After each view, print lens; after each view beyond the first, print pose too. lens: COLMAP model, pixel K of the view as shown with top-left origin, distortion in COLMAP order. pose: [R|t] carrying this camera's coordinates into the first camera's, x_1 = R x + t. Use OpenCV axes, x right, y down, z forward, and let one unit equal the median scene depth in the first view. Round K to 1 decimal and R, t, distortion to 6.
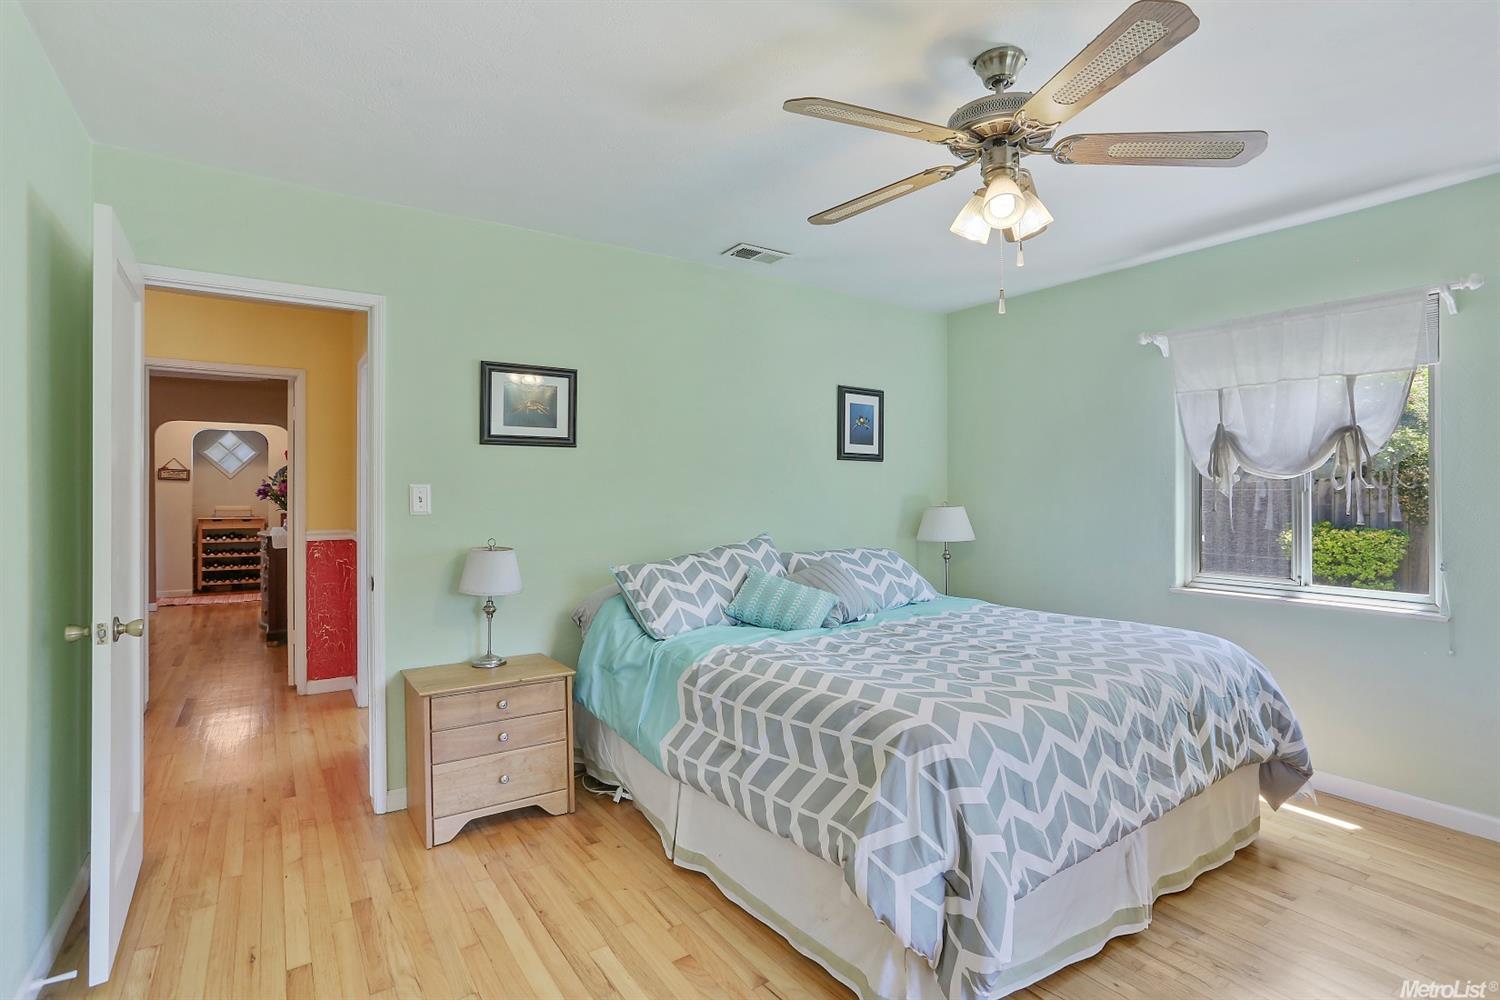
lens RADIAL K [[727.0, 0, 753.0], [0, 727.0, 497.6], [0, 0, 1]] dist [-0.034368, 0.013300]
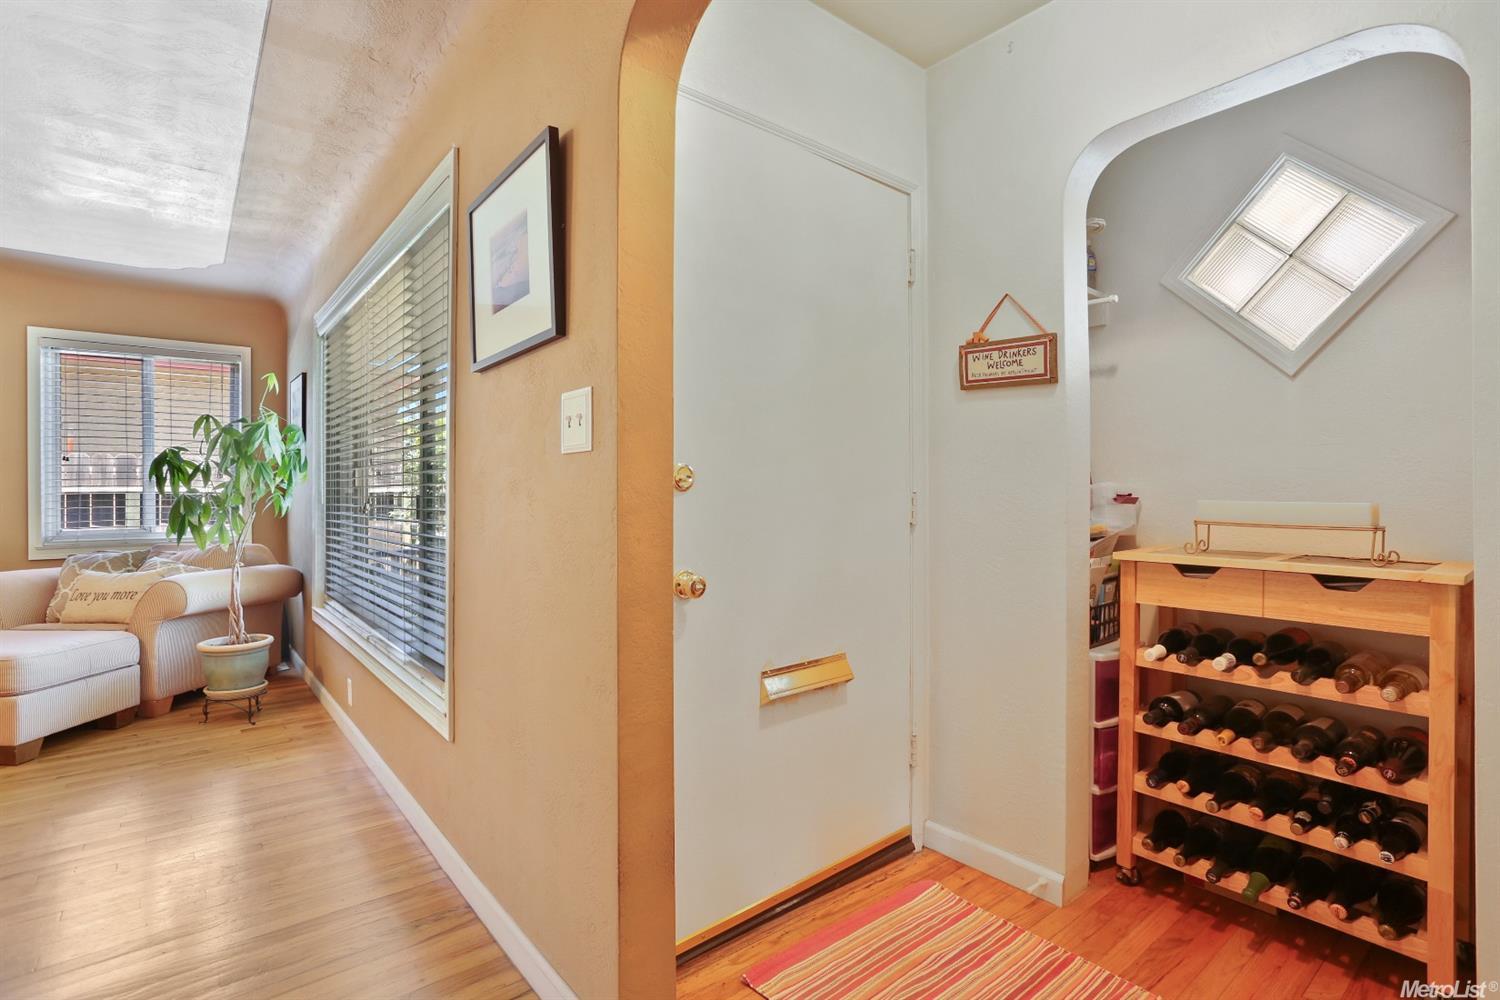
lens RADIAL K [[727.0, 0, 756.5], [0, 727.0, 499.3], [0, 0, 1]] dist [-0.034368, 0.013300]
pose [[0.099167, 0.002214, -0.995068, -0.556507], [-0.004378, 0.999989, 0.001789, 0.011625], [0.995061, 0.004179, 0.099175, 0.856102]]
